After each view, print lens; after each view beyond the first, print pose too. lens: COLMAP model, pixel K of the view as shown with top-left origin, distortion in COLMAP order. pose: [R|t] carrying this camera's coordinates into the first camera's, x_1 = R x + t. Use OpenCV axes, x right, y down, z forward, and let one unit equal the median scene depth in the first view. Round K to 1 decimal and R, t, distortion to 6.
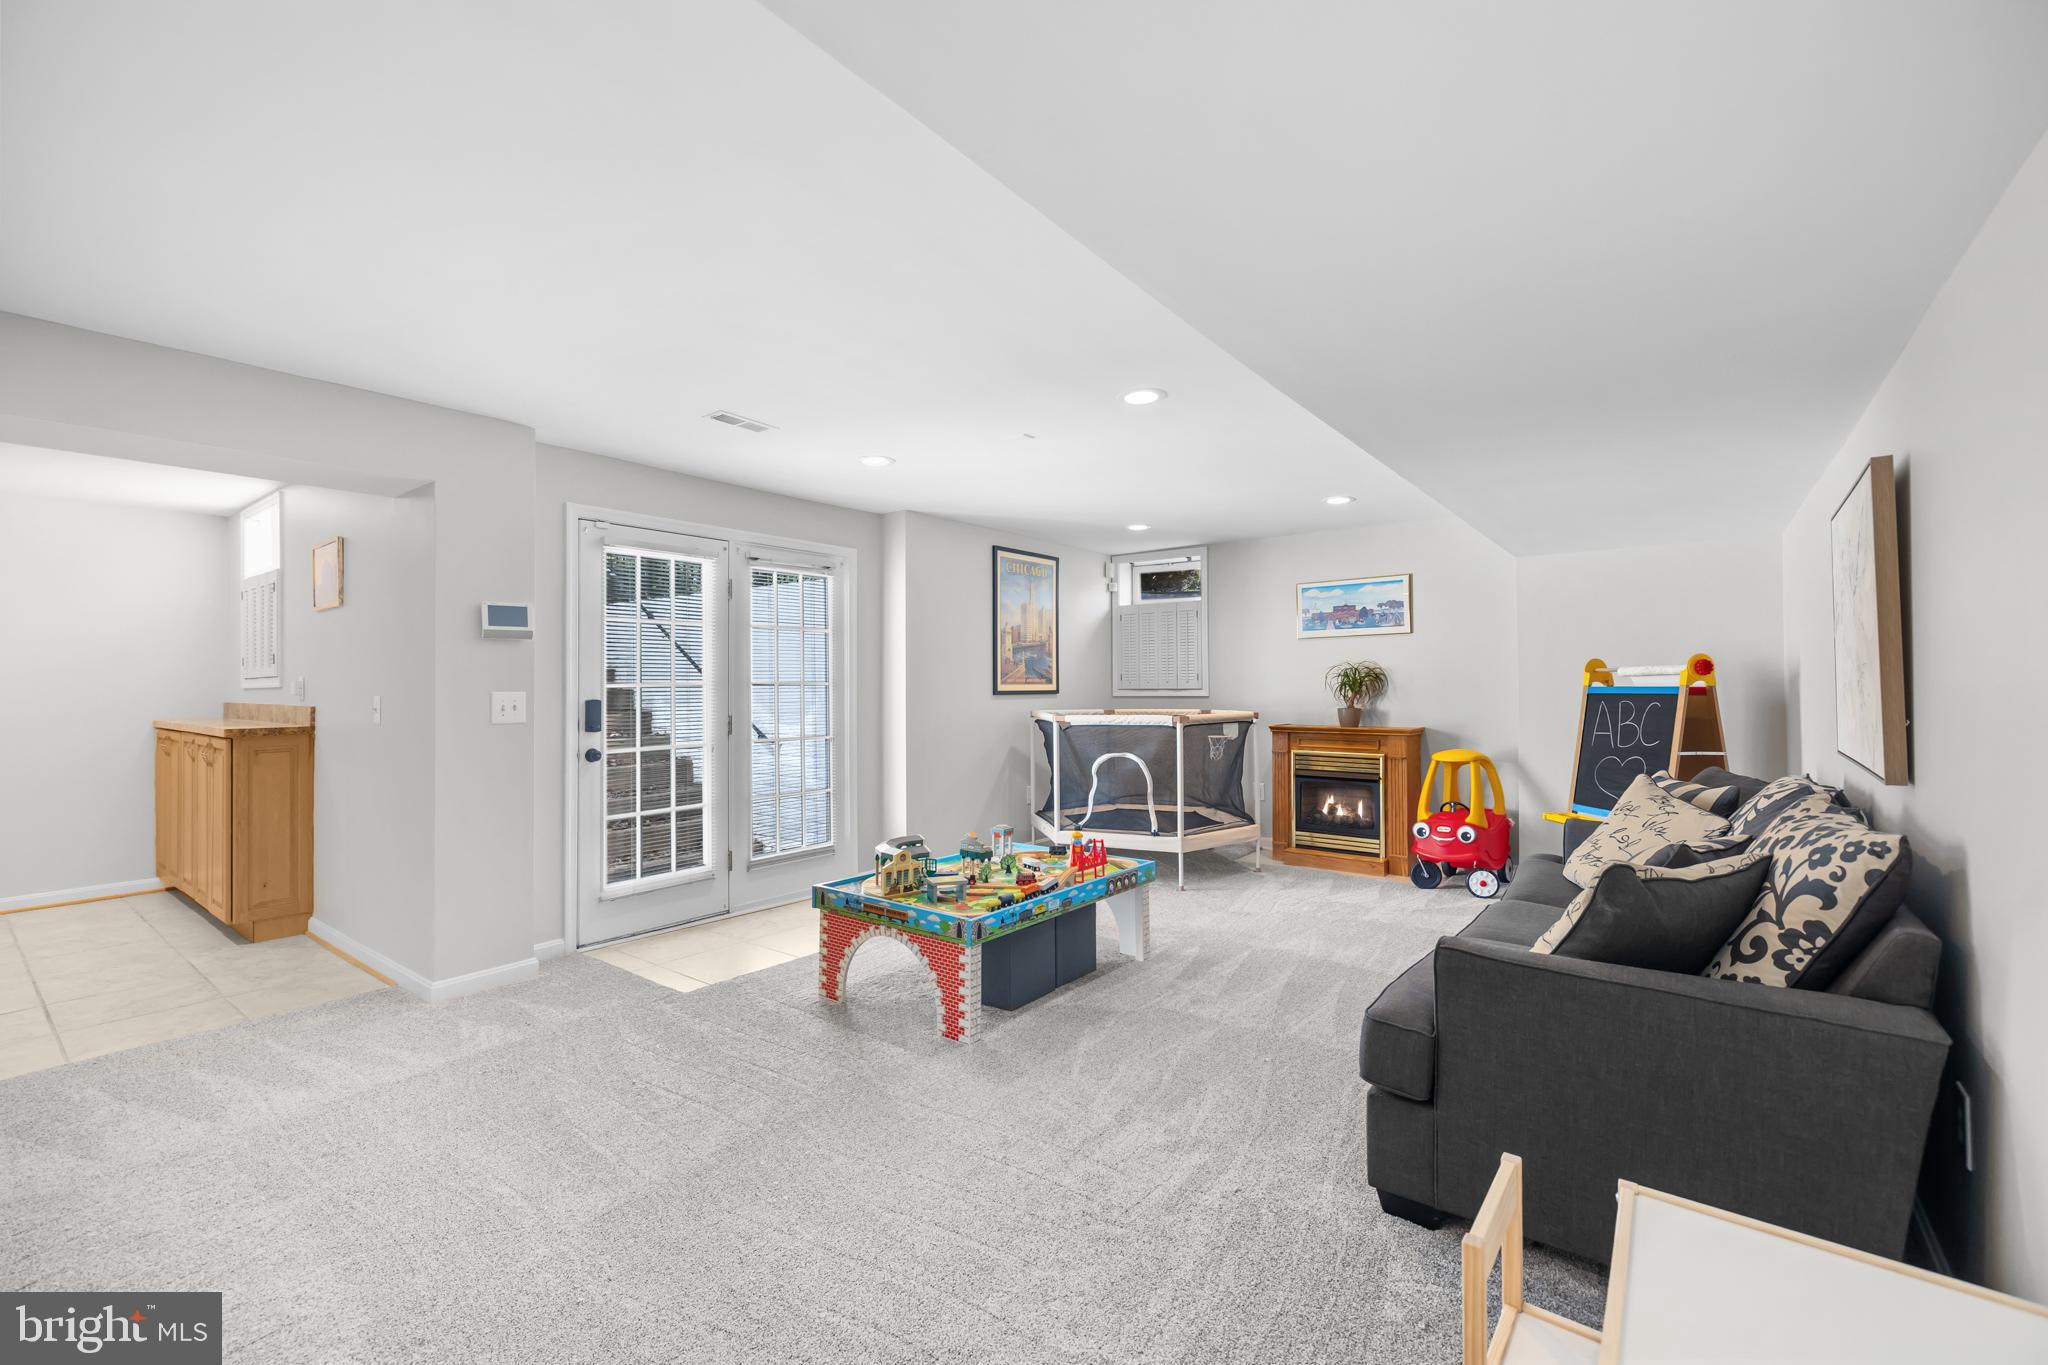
lens RADIAL K [[872.7, 0, 1024.0], [0, 872.7, 682.5], [0, 0, 1]] dist [-0.000093, -0.000188]
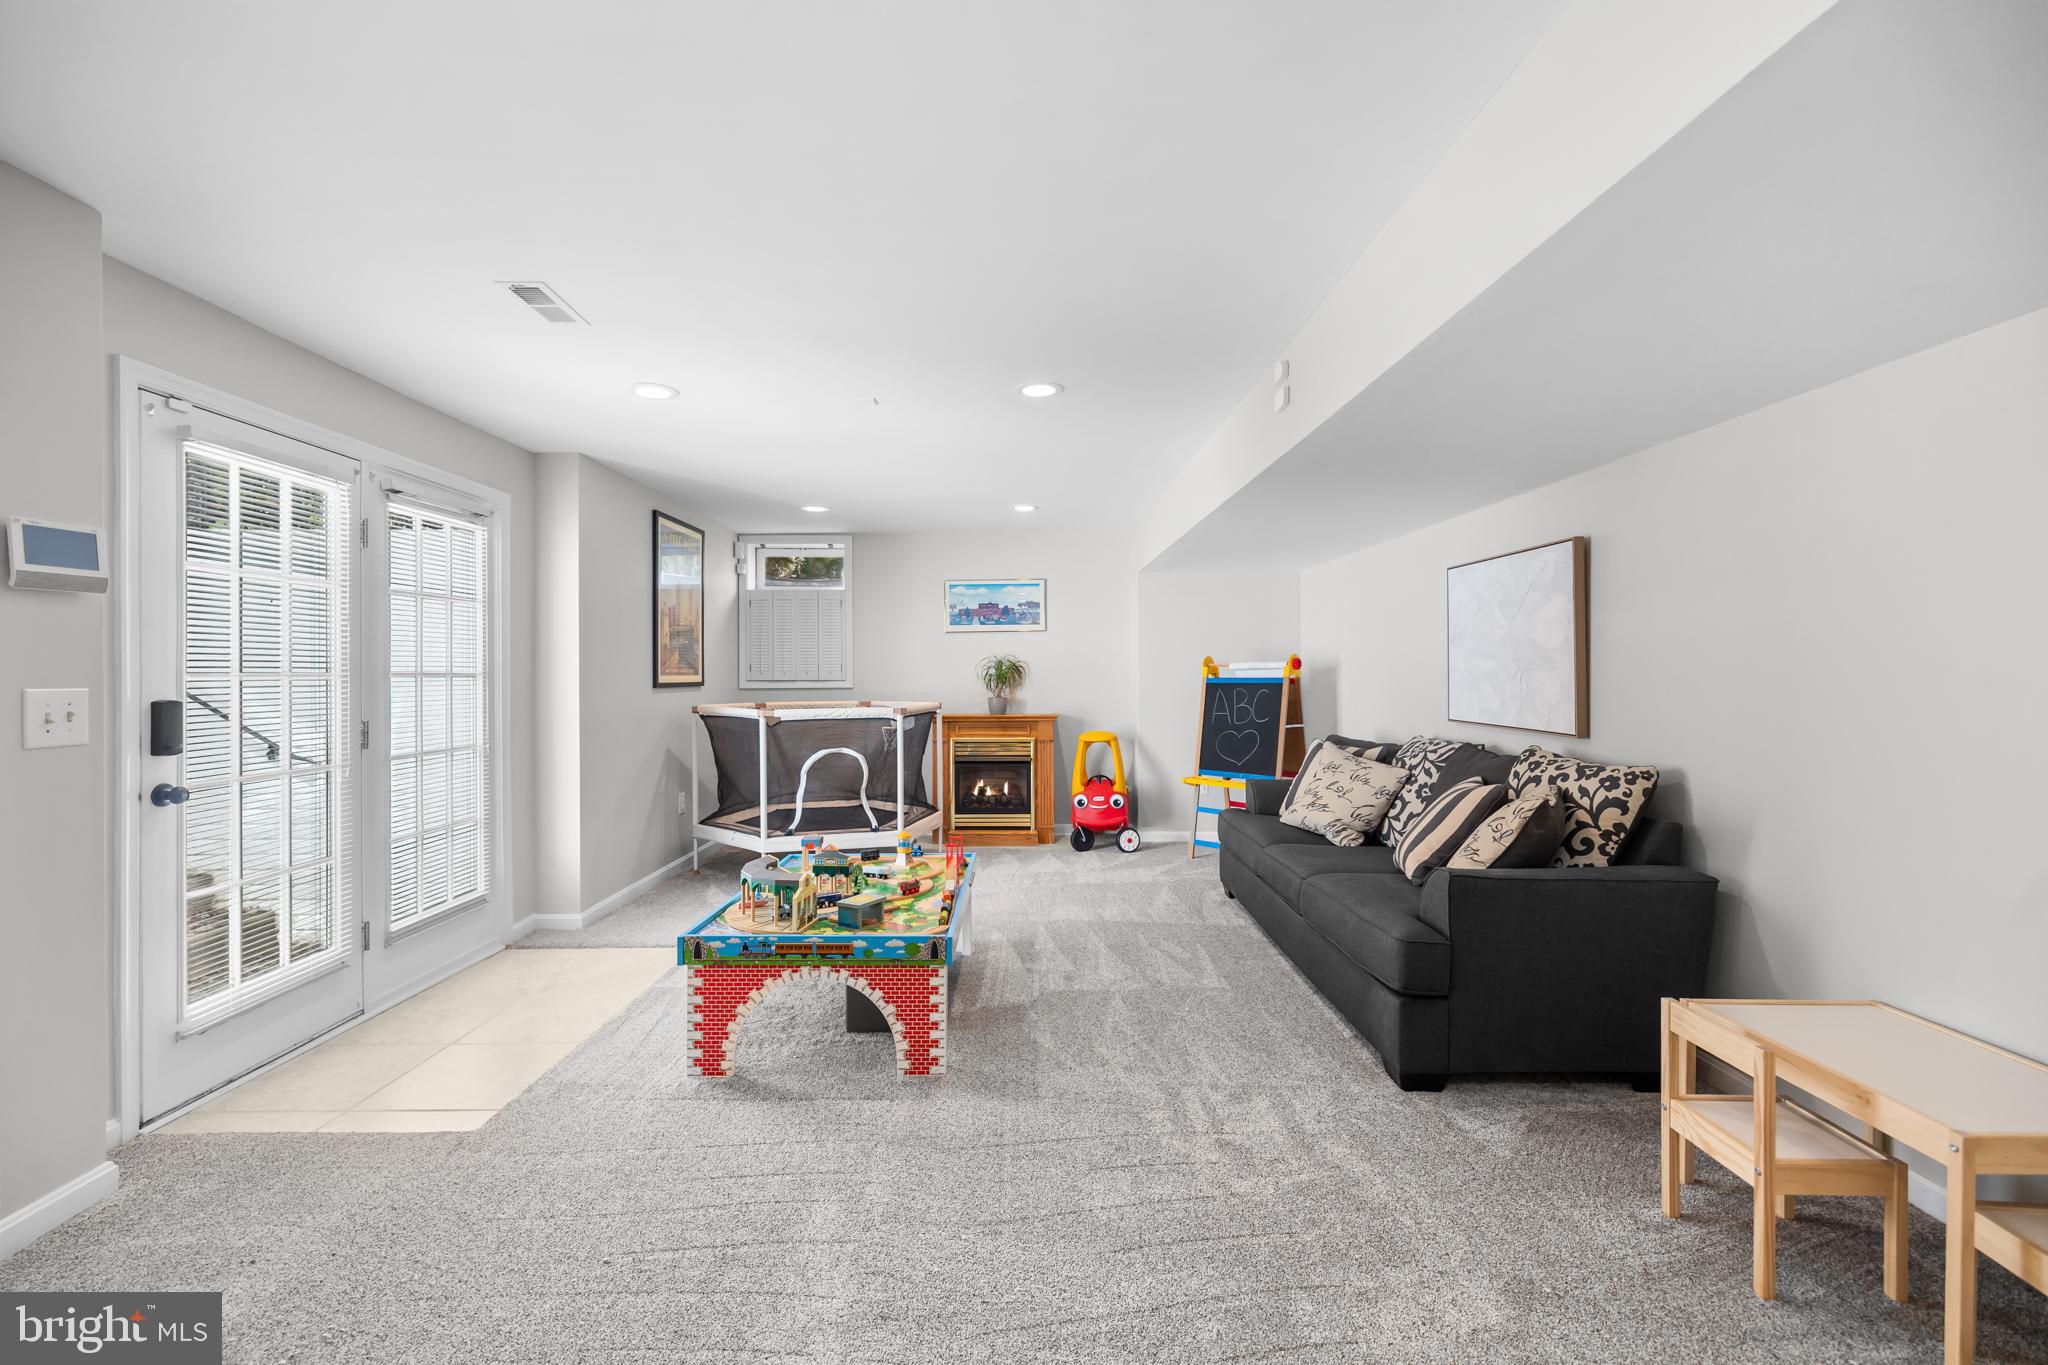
lens RADIAL K [[868.6, 0, 1024.0], [0, 868.6, 682.5], [0, 0, 1]] dist [0.001316, -0.000115]
pose [[0.783069, -0.003635, 0.621924, -0.334914], [-0.002872, 0.999951, 0.009460, 0.000266], [-0.621928, -0.009194, 0.783021, 0.148925]]
